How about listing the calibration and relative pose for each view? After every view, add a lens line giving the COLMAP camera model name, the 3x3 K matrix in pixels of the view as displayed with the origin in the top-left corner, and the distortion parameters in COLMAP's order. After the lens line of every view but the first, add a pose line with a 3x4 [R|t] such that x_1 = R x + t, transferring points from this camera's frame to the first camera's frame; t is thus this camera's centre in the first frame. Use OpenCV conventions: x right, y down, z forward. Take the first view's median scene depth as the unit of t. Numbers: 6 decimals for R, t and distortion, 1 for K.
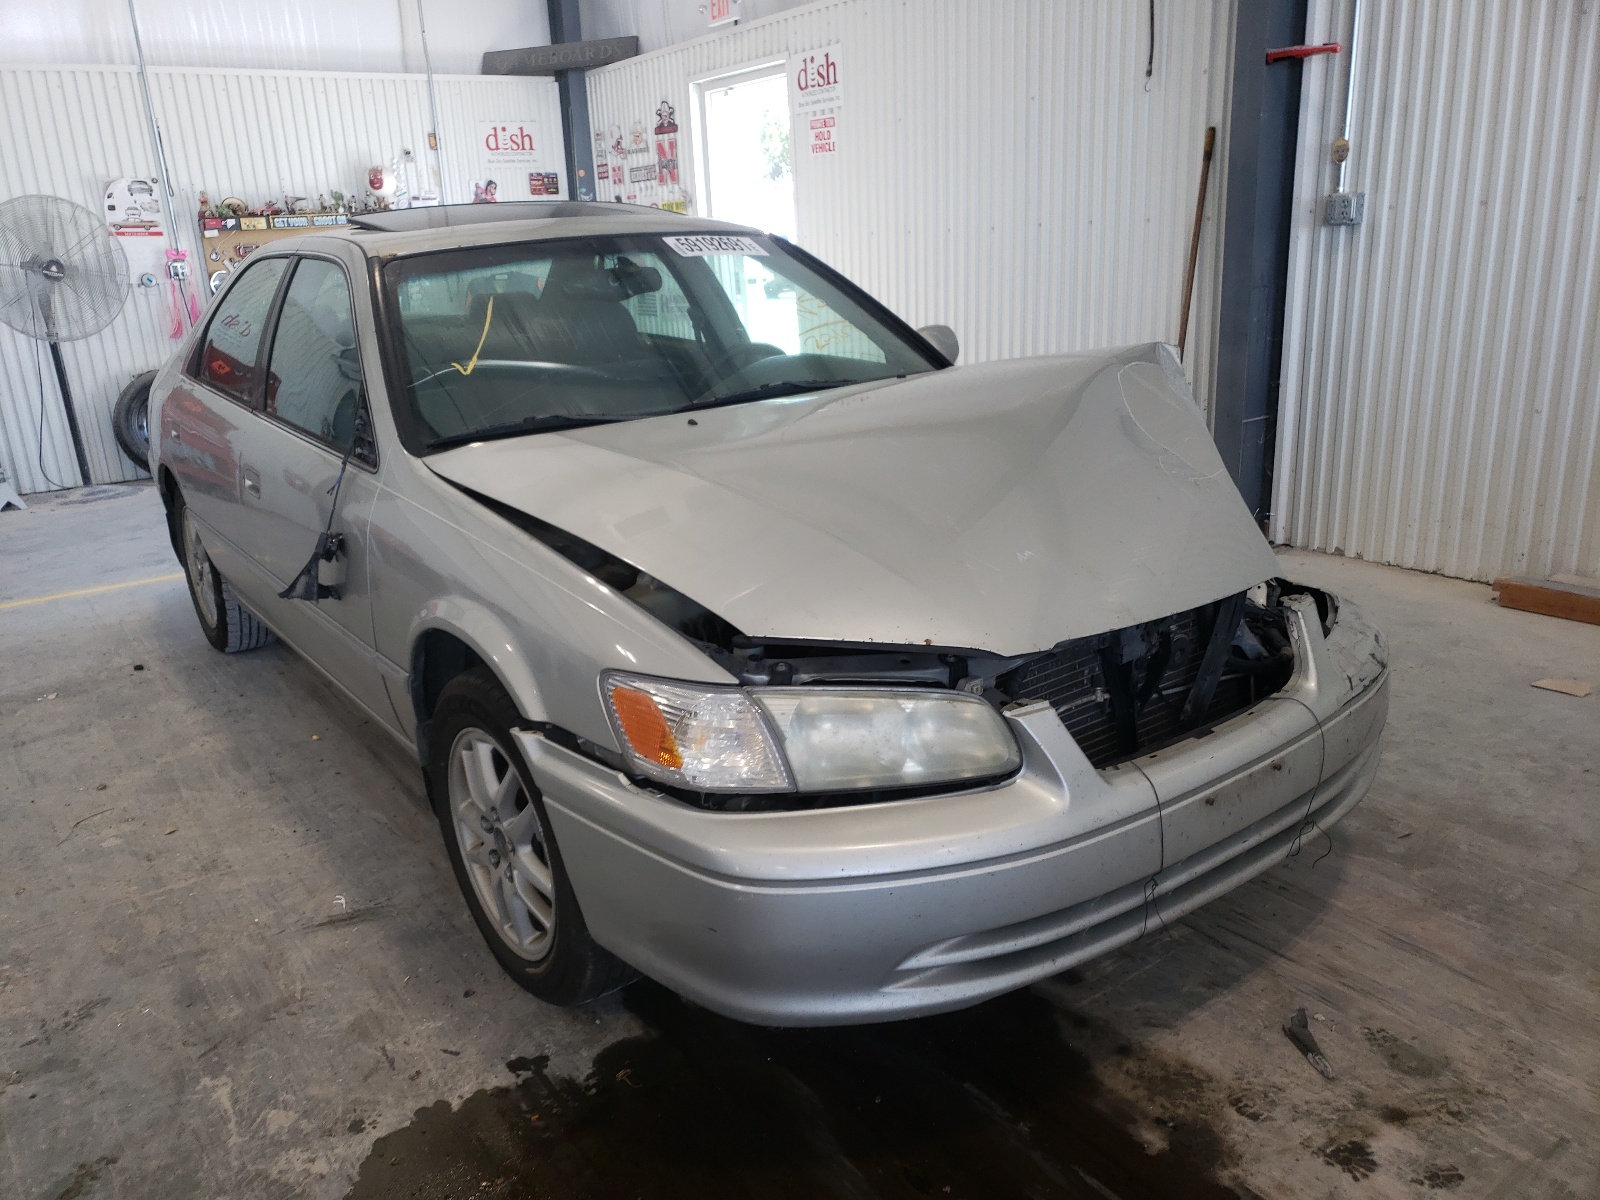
lens RADIAL K [[1281.7, 0, 783.4], [0, 1281.7, 597.7], [0, 0, 1]] dist [0.087476, -0.113853]
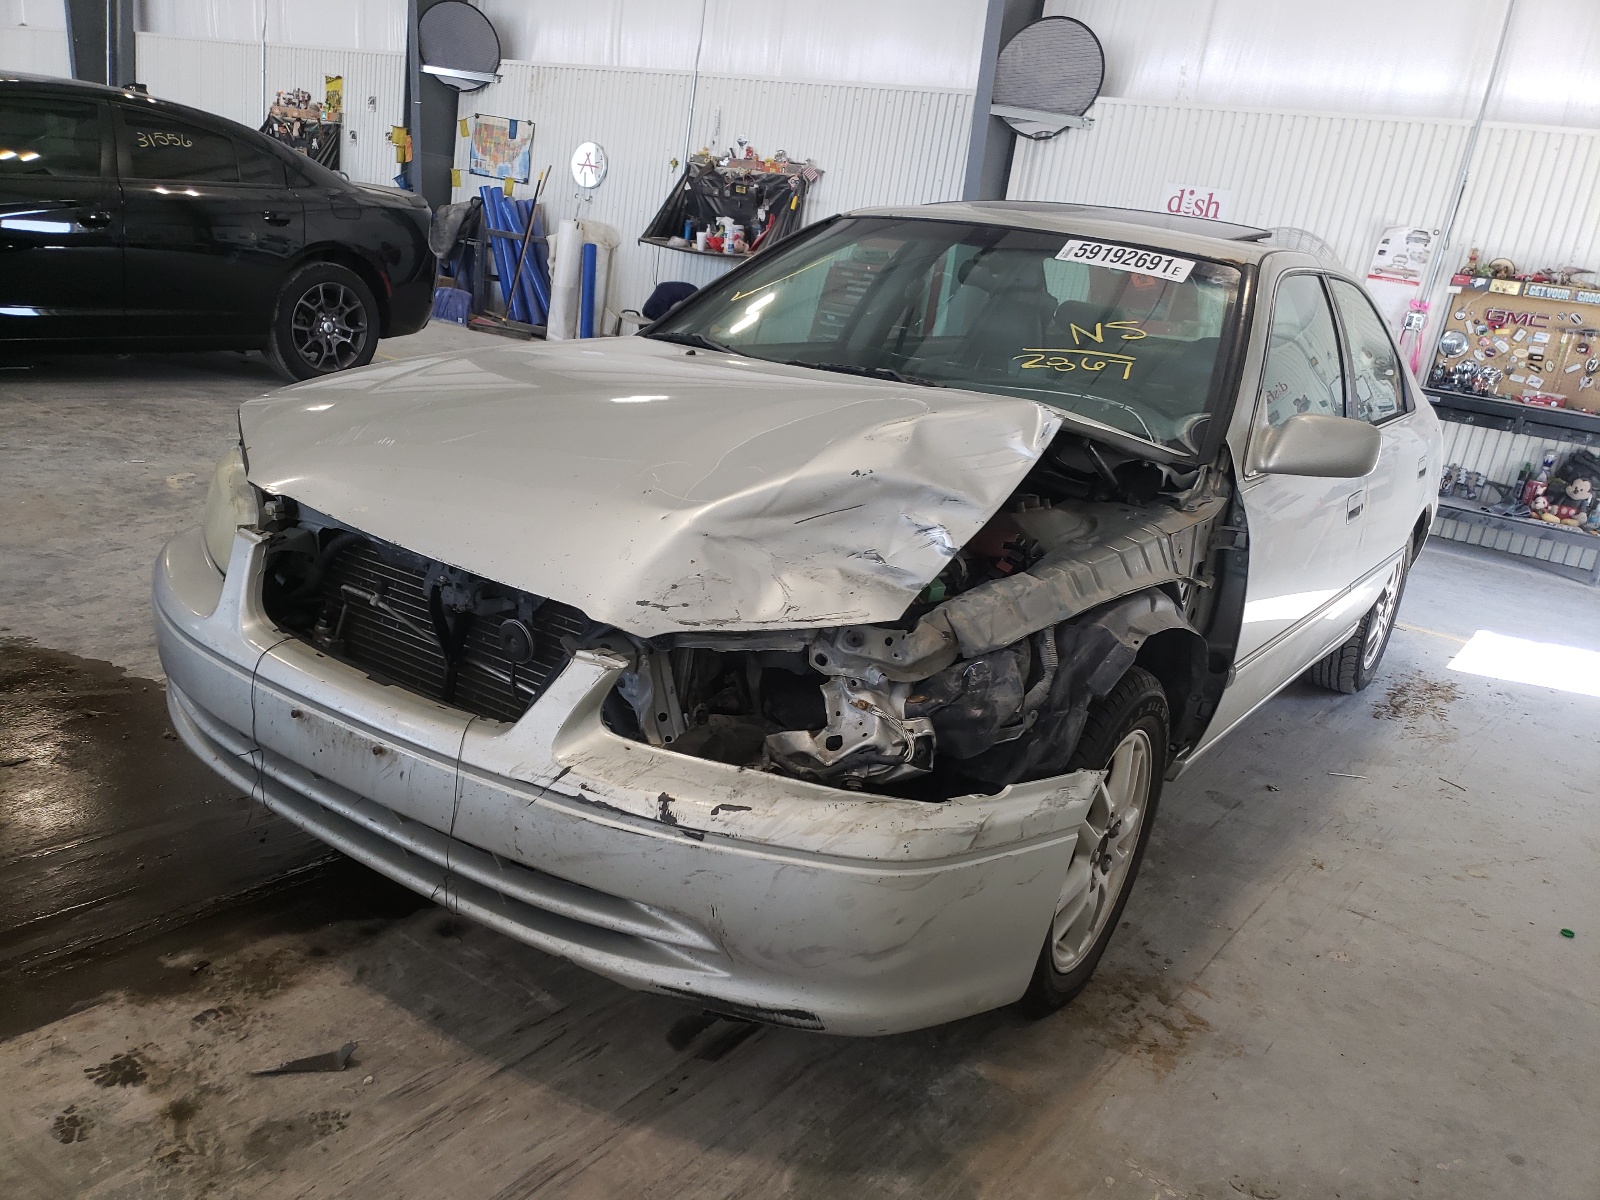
lens RADIAL K [[1281.7, 0, 783.4], [0, 1281.7, 597.7], [0, 0, 1]] dist [0.087476, -0.113853]
pose [[0.314940, 0.345165, -0.884123, 0.341285], [-0.405751, 0.891077, 0.203344, -0.071450], [0.858009, 0.294692, 0.420686, 0.235800]]
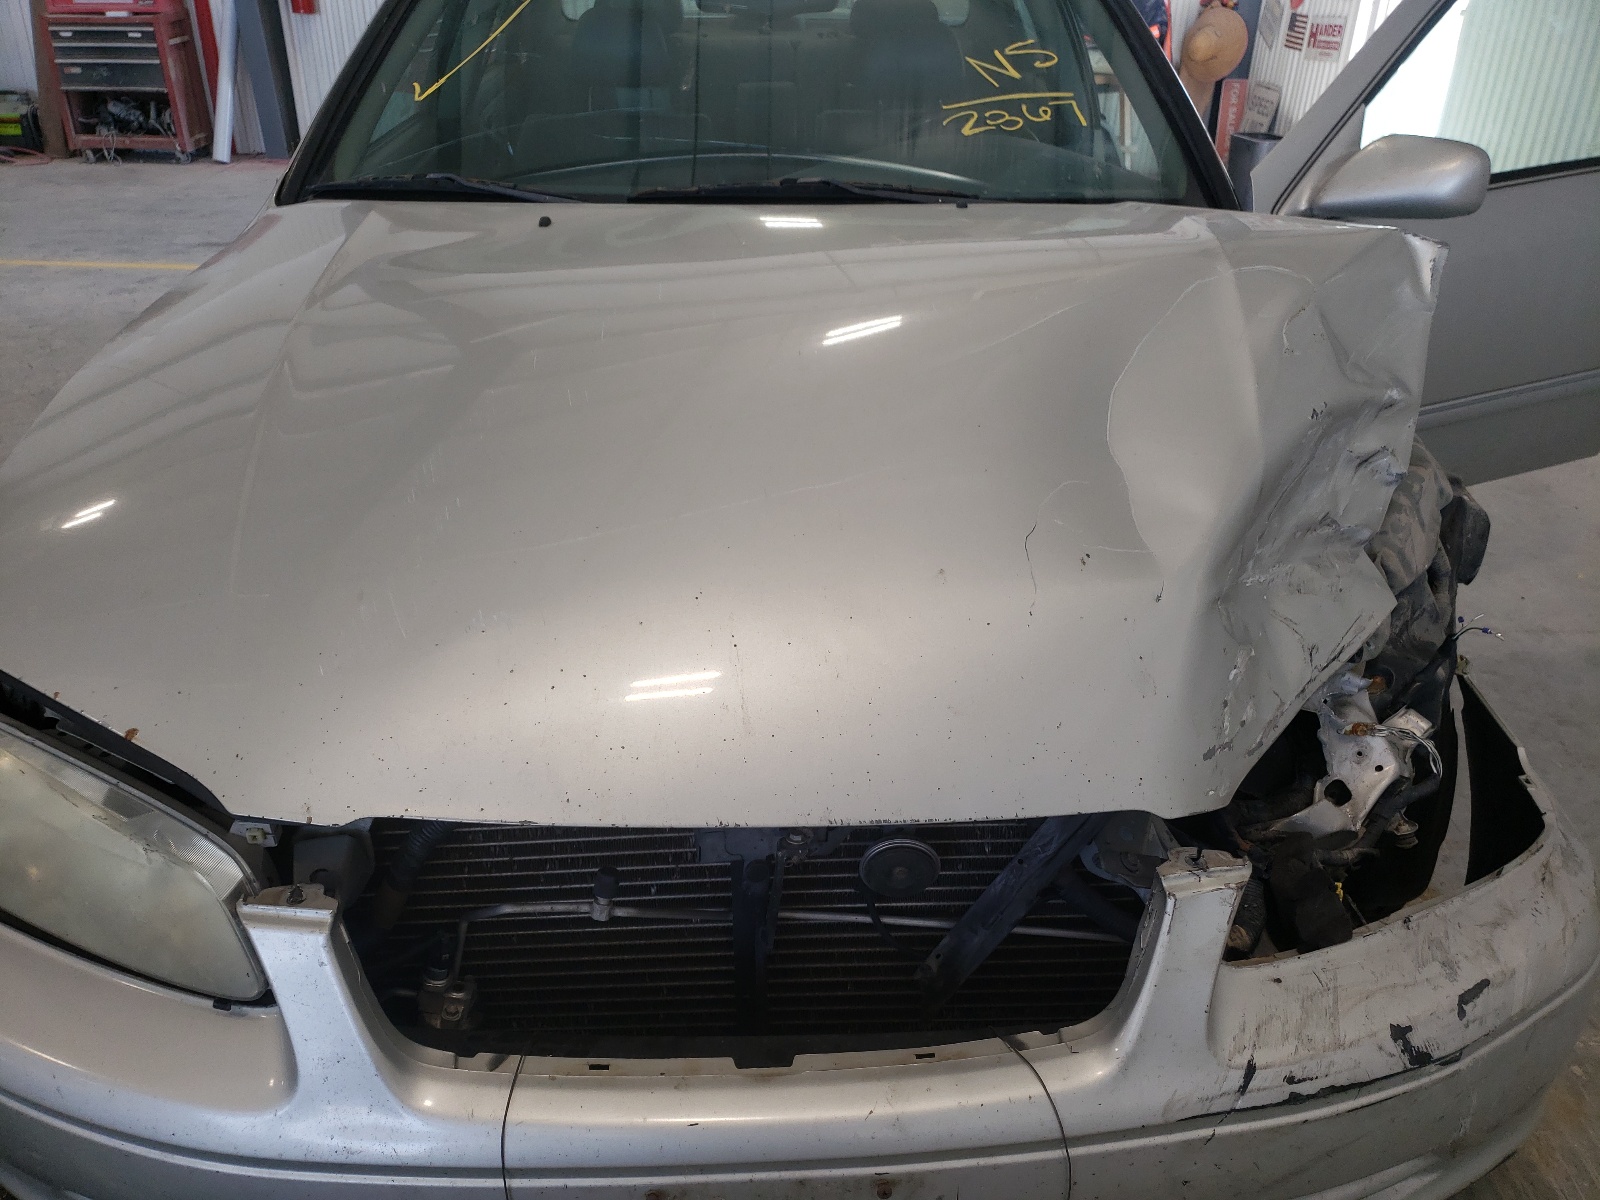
lens RADIAL K [[1281.7, 0, 783.4], [0, 1281.7, 597.7], [0, 0, 1]] dist [0.087476, -0.113853]
pose [[0.818789, 0.318377, -0.477725, 0.144518], [-0.209398, 0.940430, 0.267849, -0.056262], [0.534544, -0.119277, 0.836681, 0.169439]]
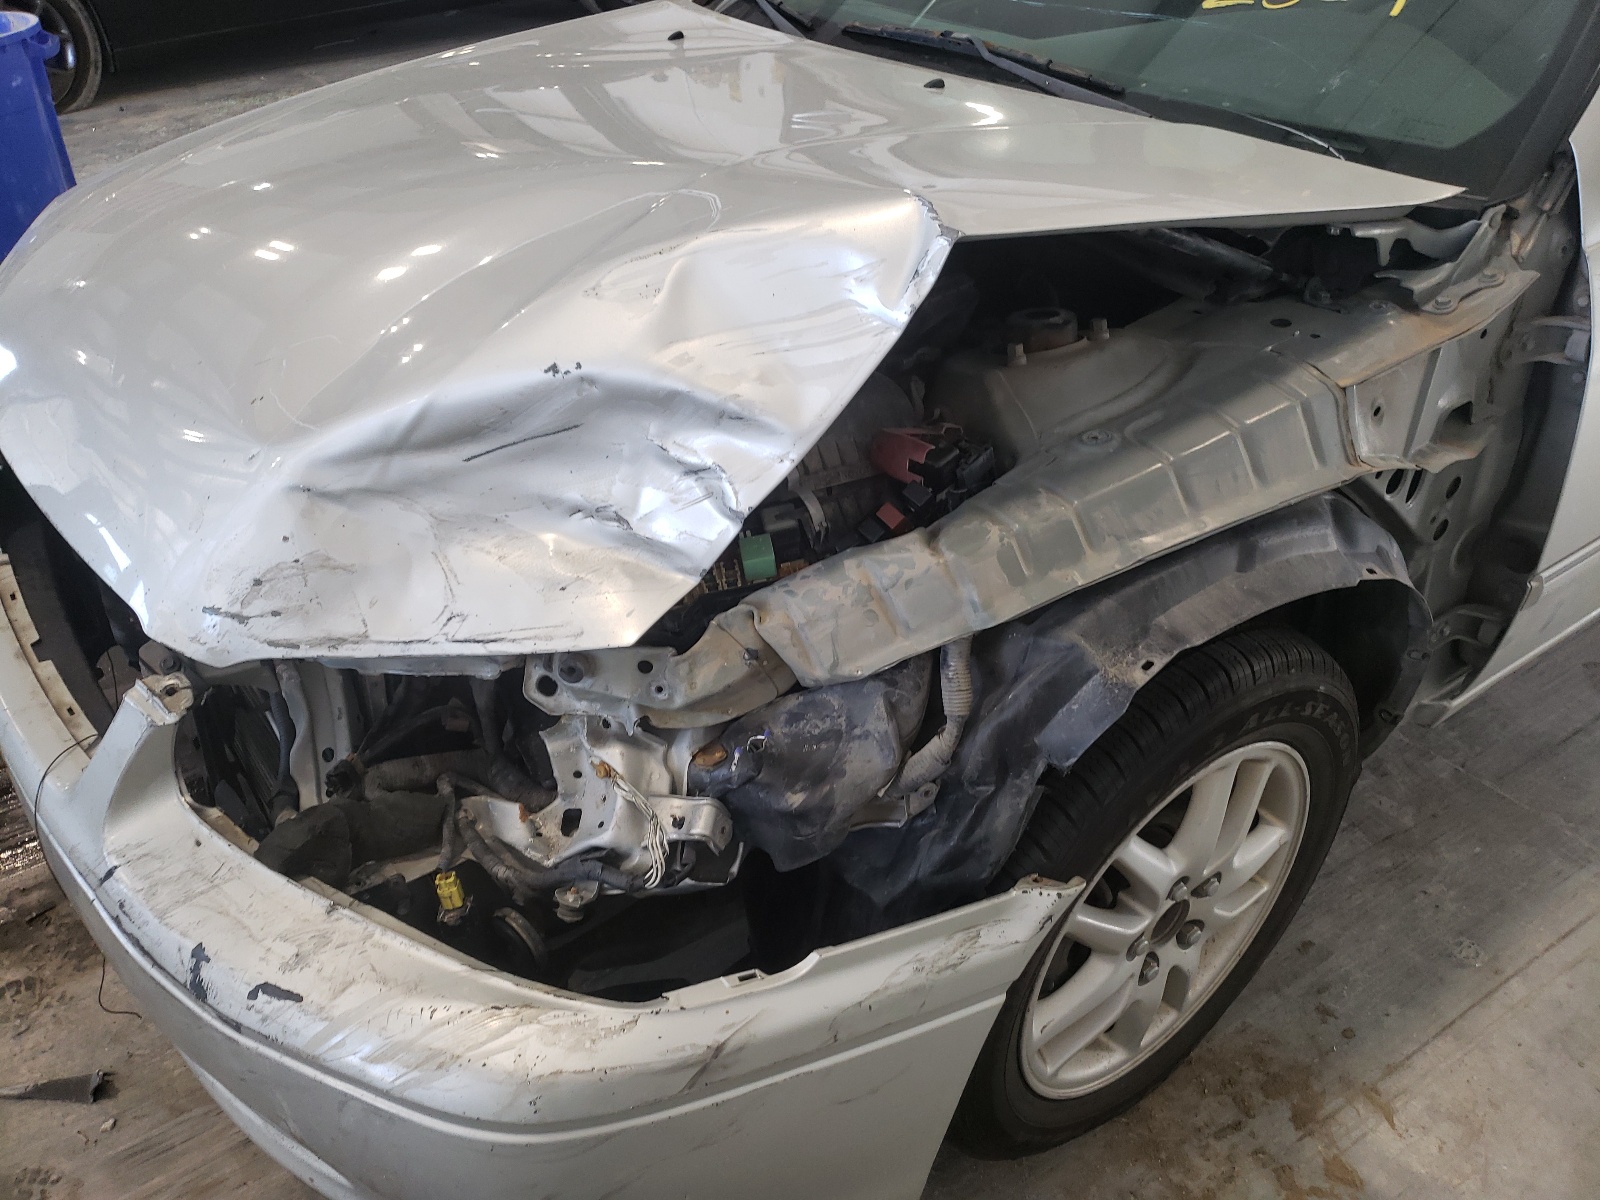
lens RADIAL K [[1281.7, 0, 783.4], [0, 1281.7, 597.7], [0, 0, 1]] dist [0.087476, -0.113853]
pose [[-0.019536, 0.609983, -0.792173, 0.234614], [-0.252437, 0.763644, 0.594241, -0.115976], [0.967416, 0.211583, 0.139064, 0.357185]]
